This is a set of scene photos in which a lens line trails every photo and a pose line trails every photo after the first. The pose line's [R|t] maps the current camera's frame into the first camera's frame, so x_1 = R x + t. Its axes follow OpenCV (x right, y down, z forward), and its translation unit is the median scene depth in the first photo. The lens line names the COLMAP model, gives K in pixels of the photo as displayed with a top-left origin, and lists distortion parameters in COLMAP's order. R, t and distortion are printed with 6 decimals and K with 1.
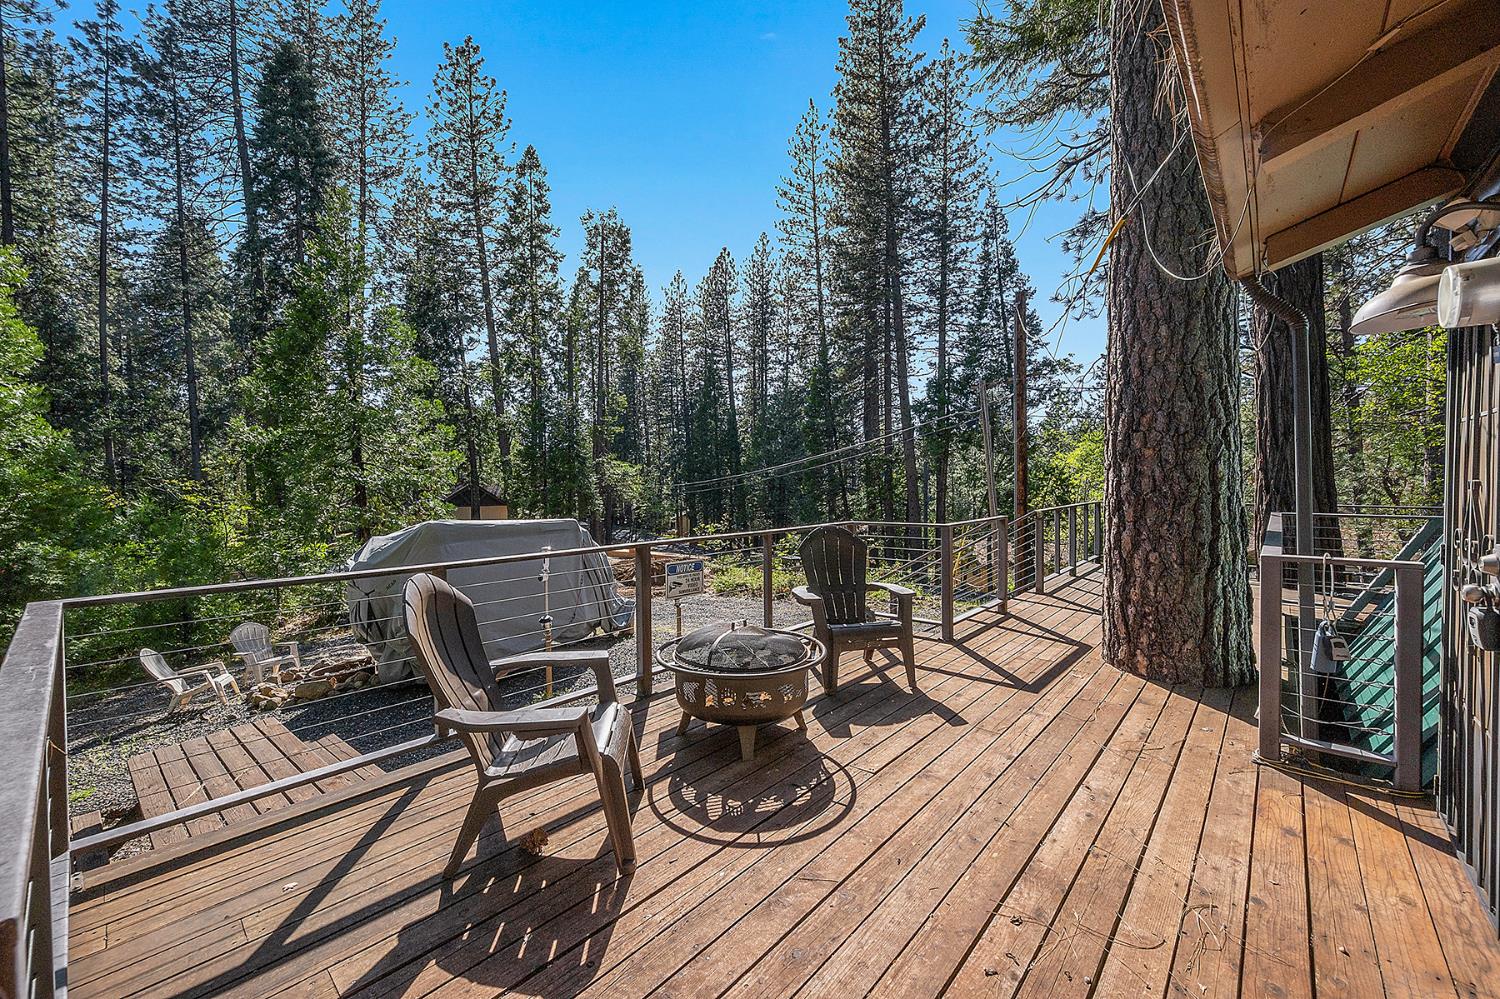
lens RADIAL K [[598.4, 0, 748.8], [0, 598.4, 496.8], [0, 0, 1]] dist [0.001667, 0.000254]
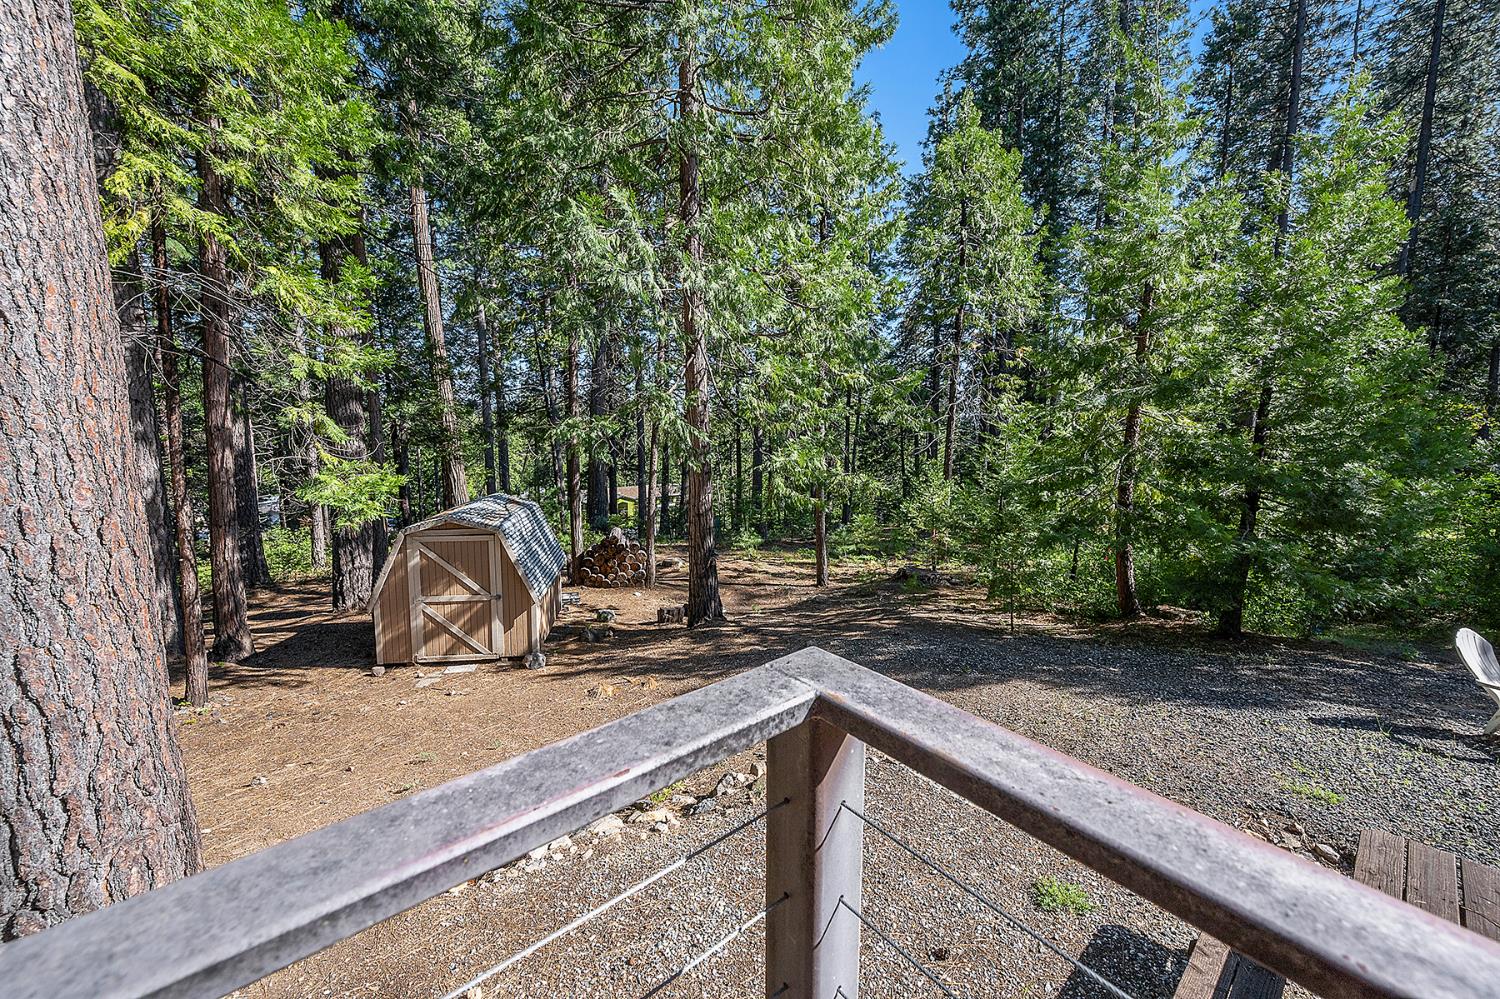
lens RADIAL K [[598.4, 0, 749.3], [0, 598.4, 492.7], [0, 0, 1]] dist [0.001667, 0.000254]
pose [[-0.135306, 0.136396, -0.981371, -0.214337], [-0.021291, 0.989850, 0.140510, 0.015190], [0.990575, 0.039907, -0.131029, 0.241481]]
